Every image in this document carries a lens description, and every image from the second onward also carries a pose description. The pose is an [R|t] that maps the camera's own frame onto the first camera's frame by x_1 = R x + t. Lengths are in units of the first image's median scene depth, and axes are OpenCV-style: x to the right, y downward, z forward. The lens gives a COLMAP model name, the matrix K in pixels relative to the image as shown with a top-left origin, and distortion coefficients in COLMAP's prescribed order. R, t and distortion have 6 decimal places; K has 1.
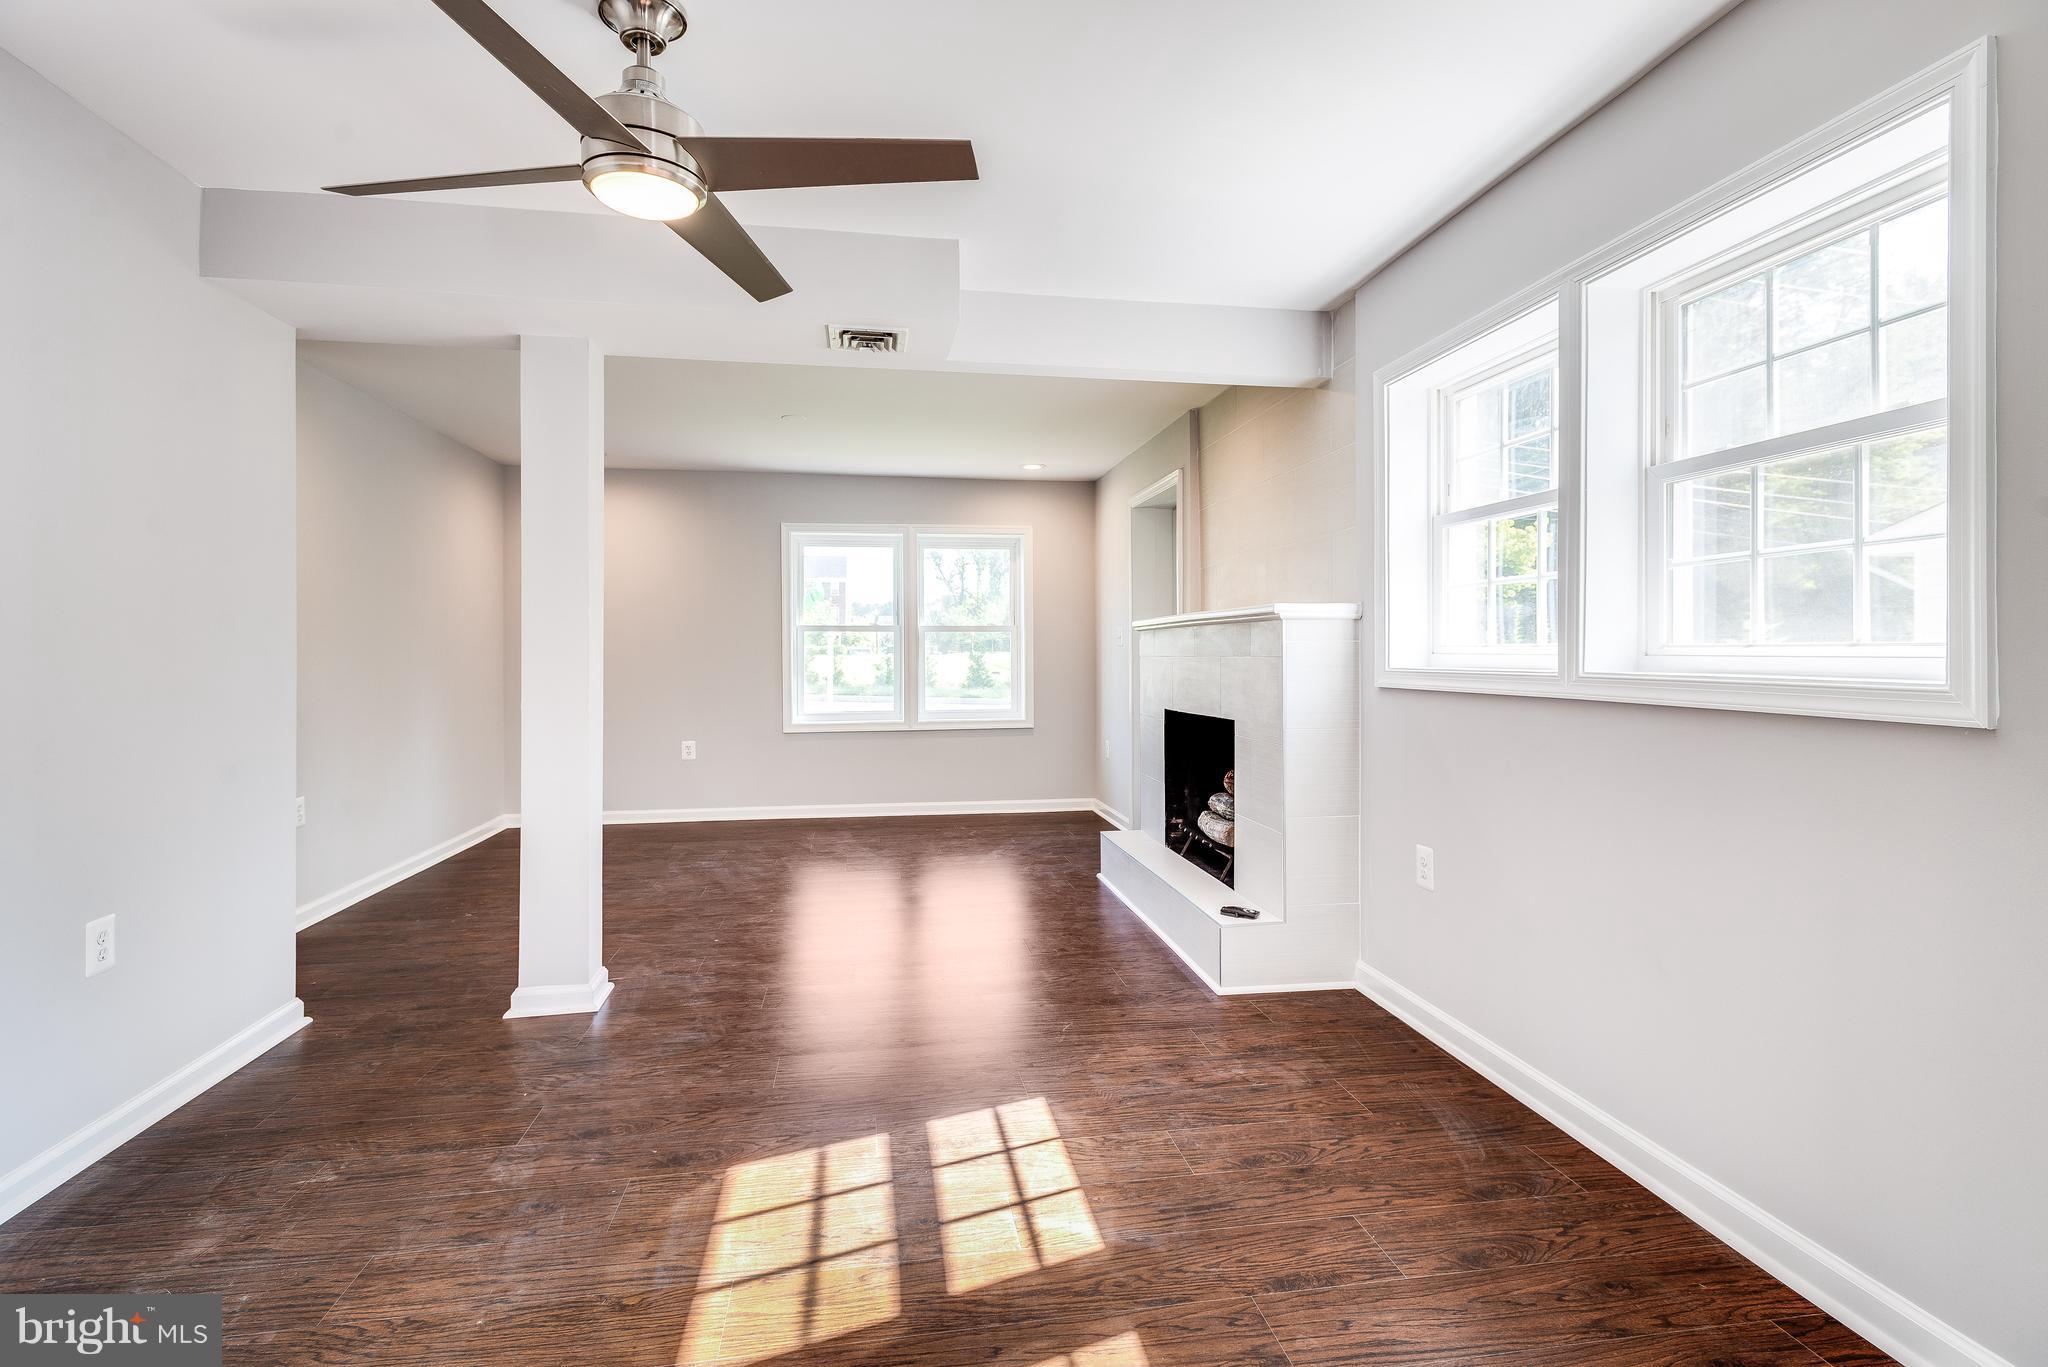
lens RADIAL K [[962.4, 0, 1019.3], [0, 962.4, 659.4], [0, 0, 1]] dist [0.011246, 0.000023]
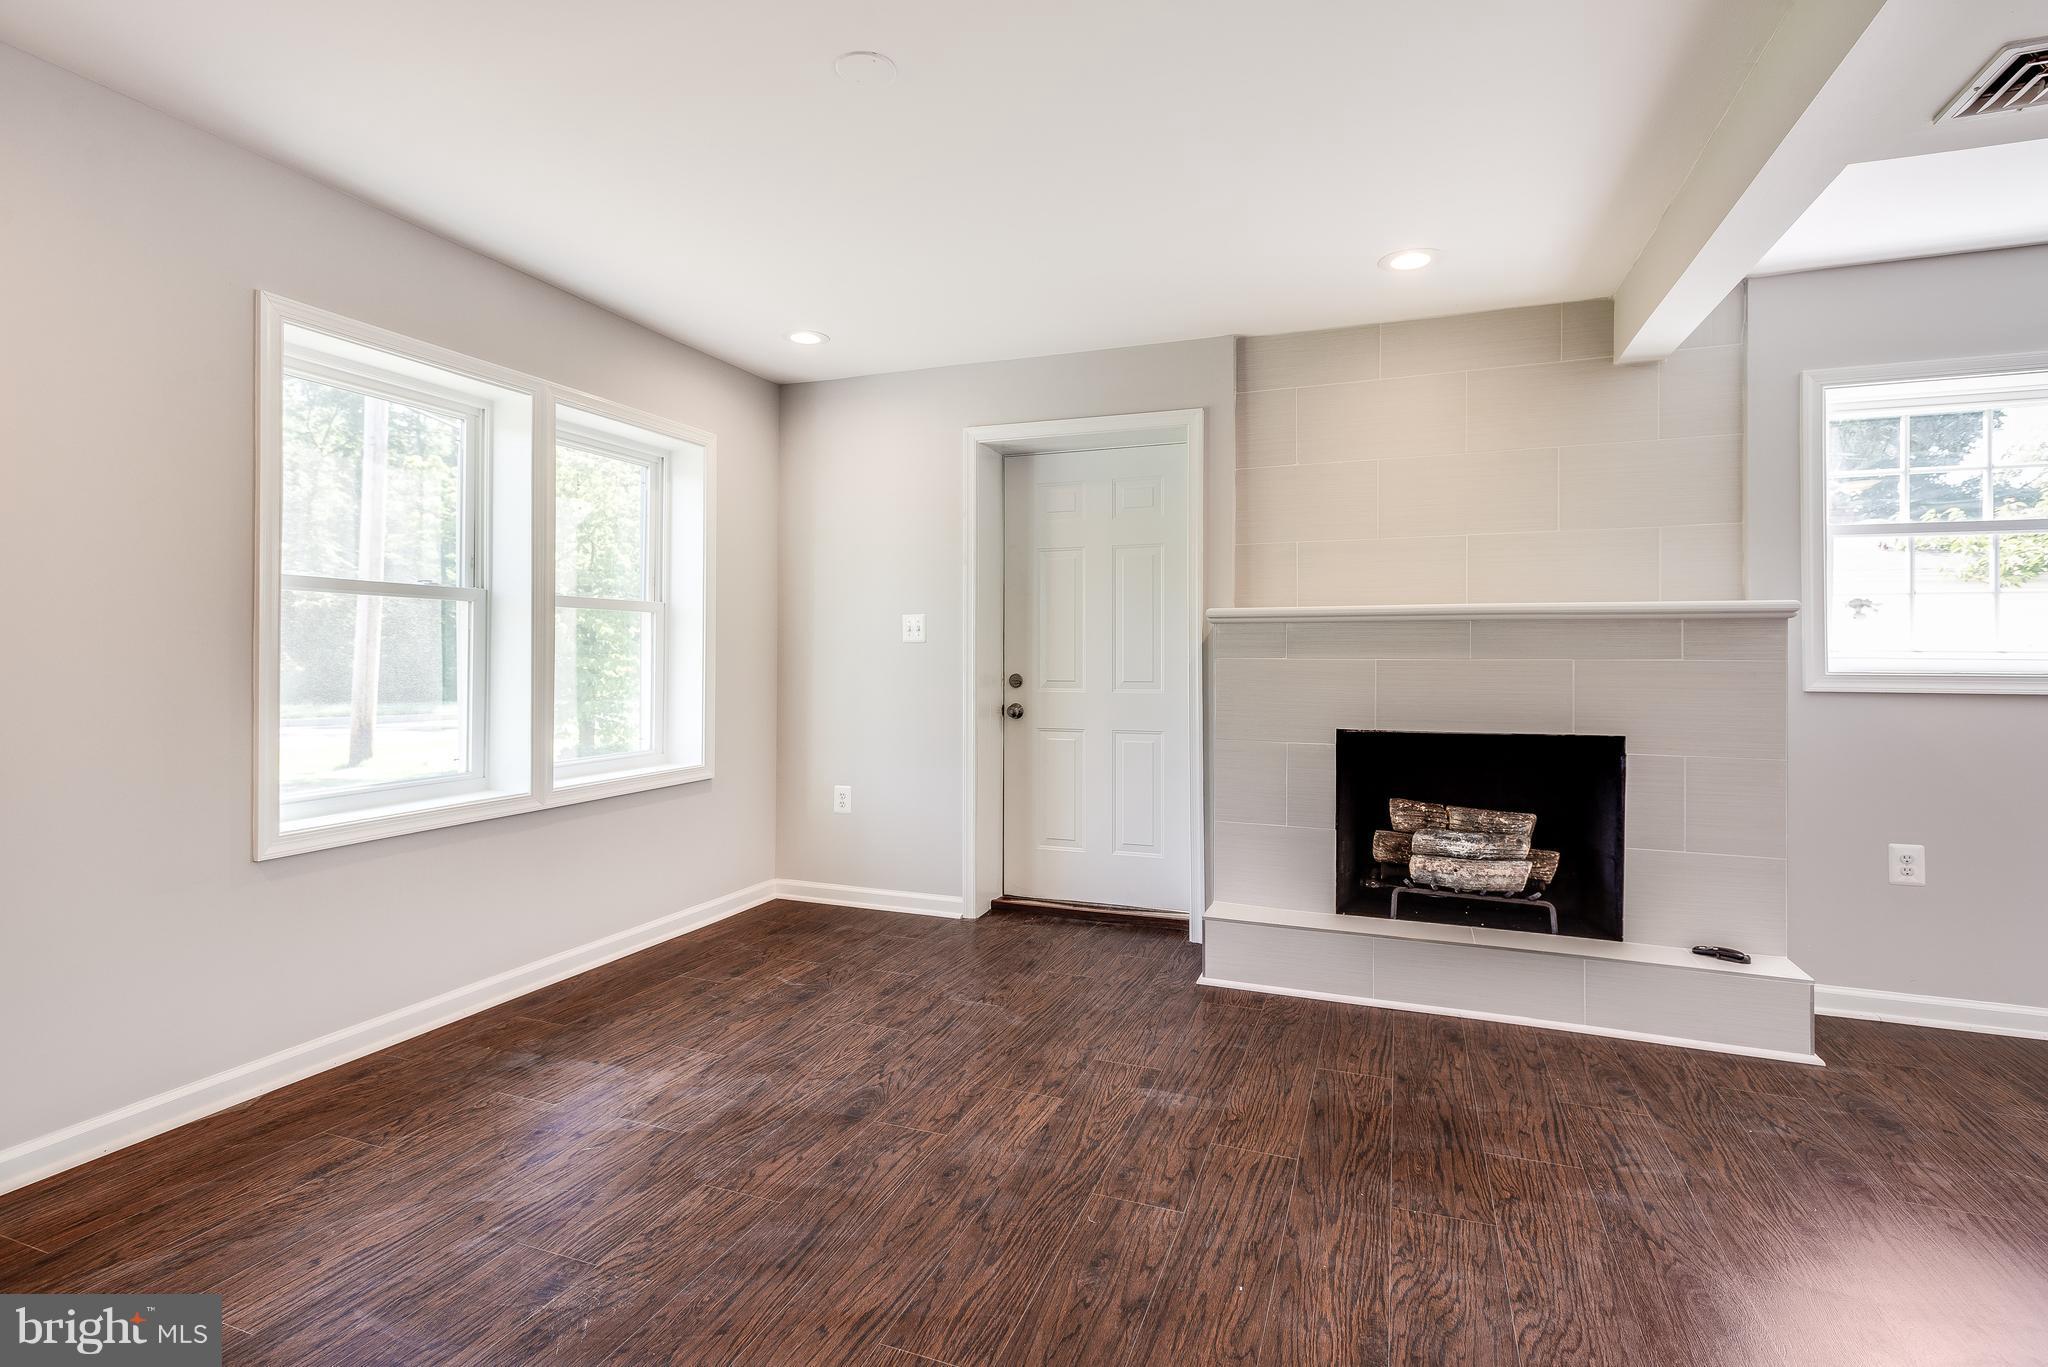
lens RADIAL K [[962.4, 0, 1019.3], [0, 962.4, 659.4], [0, 0, 1]] dist [0.011246, 0.000023]
pose [[0.505927, -0.002706, 0.862572, -0.800679], [0.000007, 0.999995, 0.003133, -0.006097], [-0.862576, -0.001579, 0.505924, 1.079442]]
